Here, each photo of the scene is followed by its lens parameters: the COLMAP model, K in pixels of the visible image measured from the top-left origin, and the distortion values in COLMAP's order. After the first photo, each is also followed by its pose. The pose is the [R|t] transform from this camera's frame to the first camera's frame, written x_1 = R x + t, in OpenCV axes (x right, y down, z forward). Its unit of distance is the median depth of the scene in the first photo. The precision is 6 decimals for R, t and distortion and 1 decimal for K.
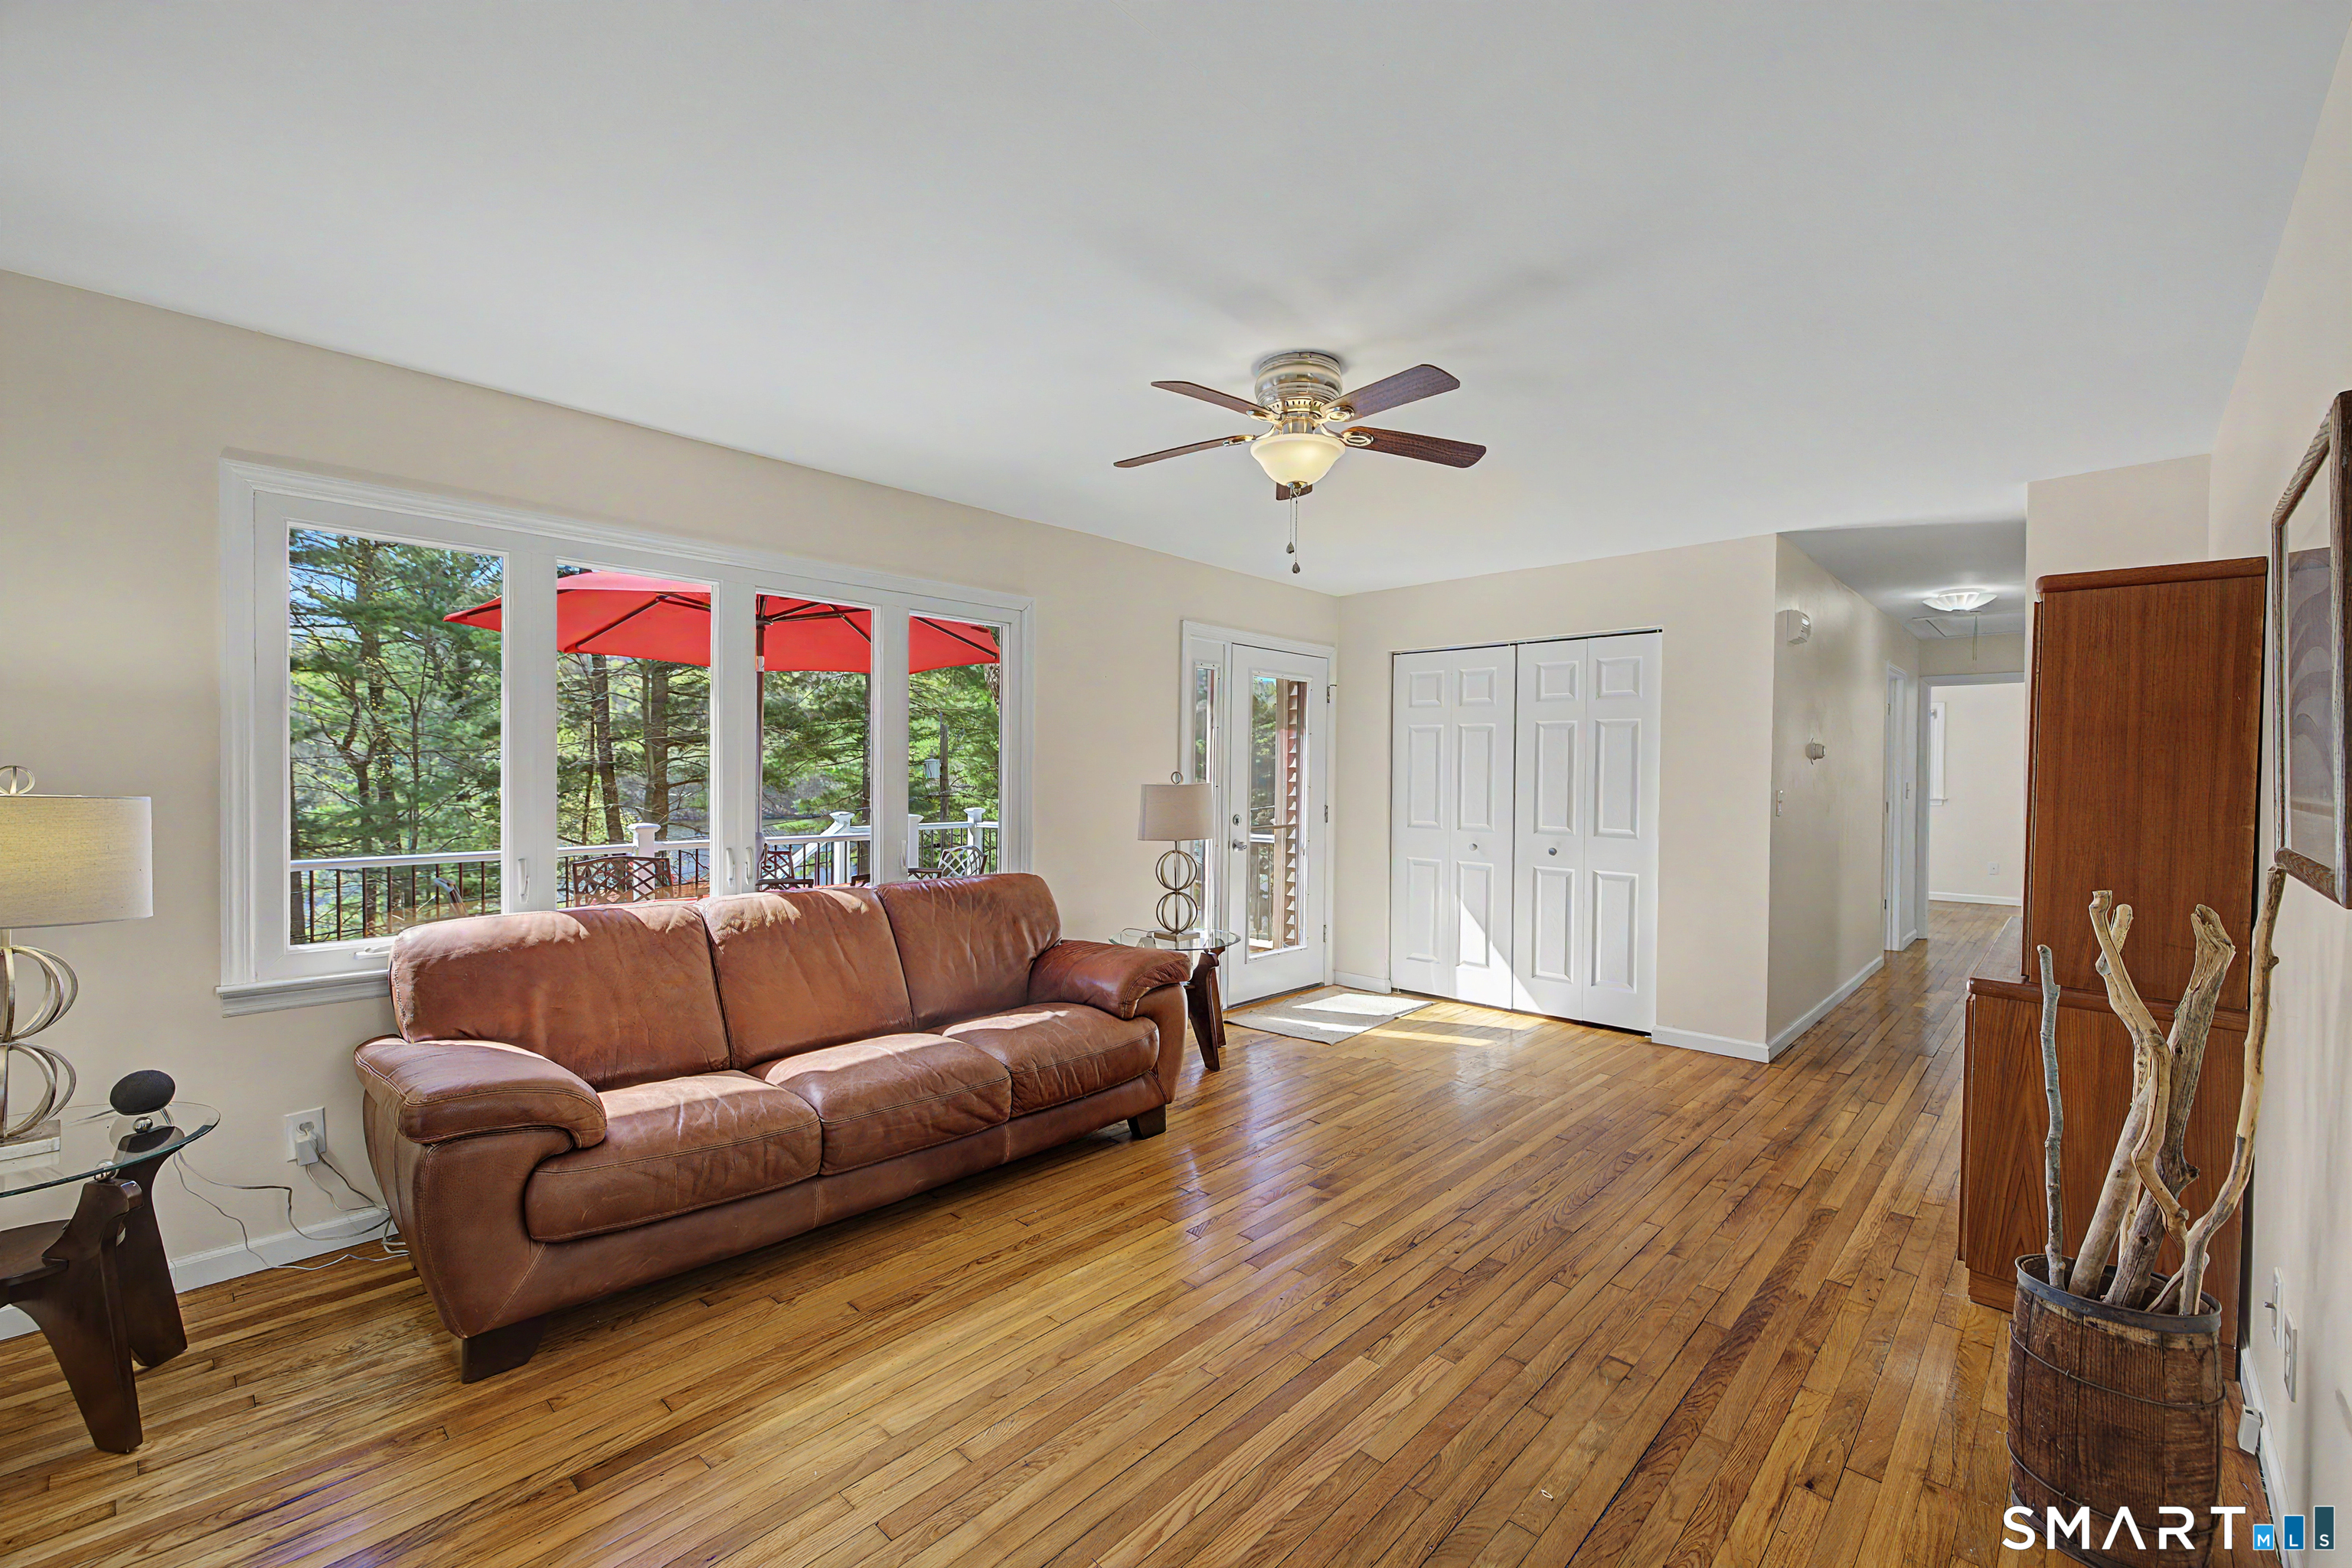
lens RADIAL K [[965.6, 0, 1162.8], [0, 965.6, 796.8], [0, 0, 1]] dist [0.014392, -0.000052]
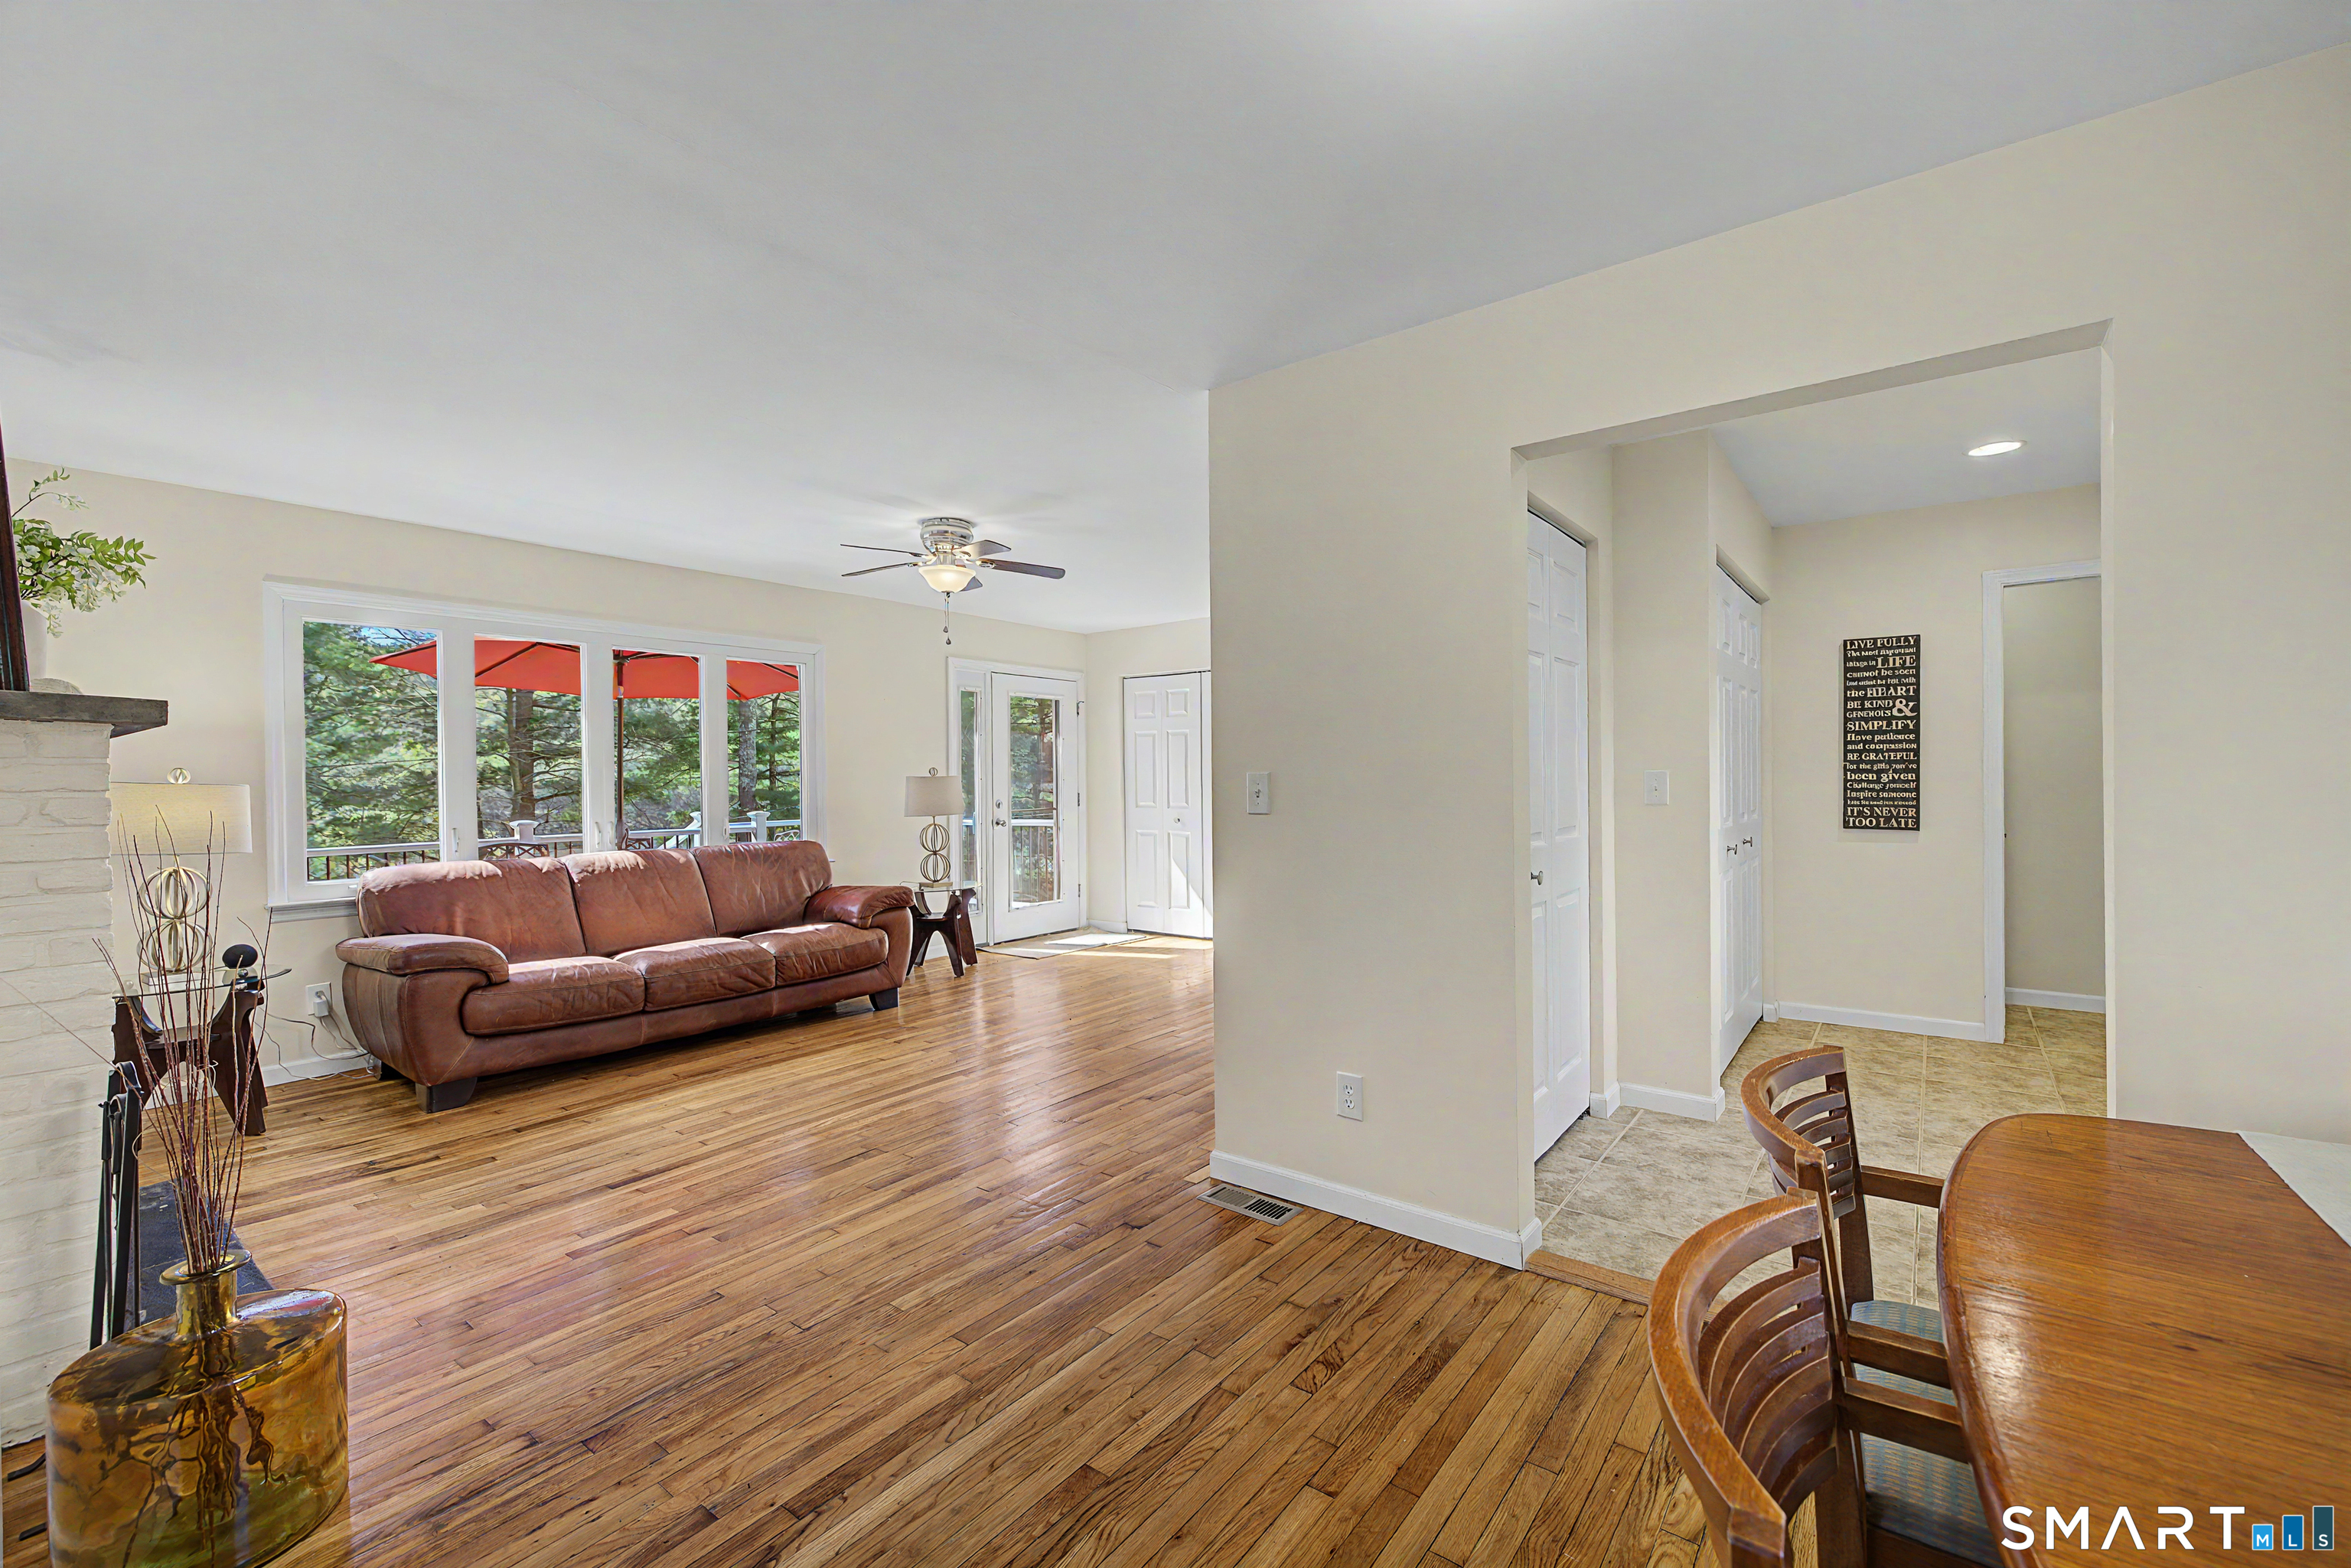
lens RADIAL K [[965.2, 0, 1183.9], [0, 965.2, 773.0], [0, 0, 1]] dist [0.014392, -0.000052]
pose [[0.992650, -0.023898, 0.118639, 0.284983], [0.027057, 0.999319, -0.025093, 0.033622], [-0.117959, 0.028118, 0.992620, -0.583948]]
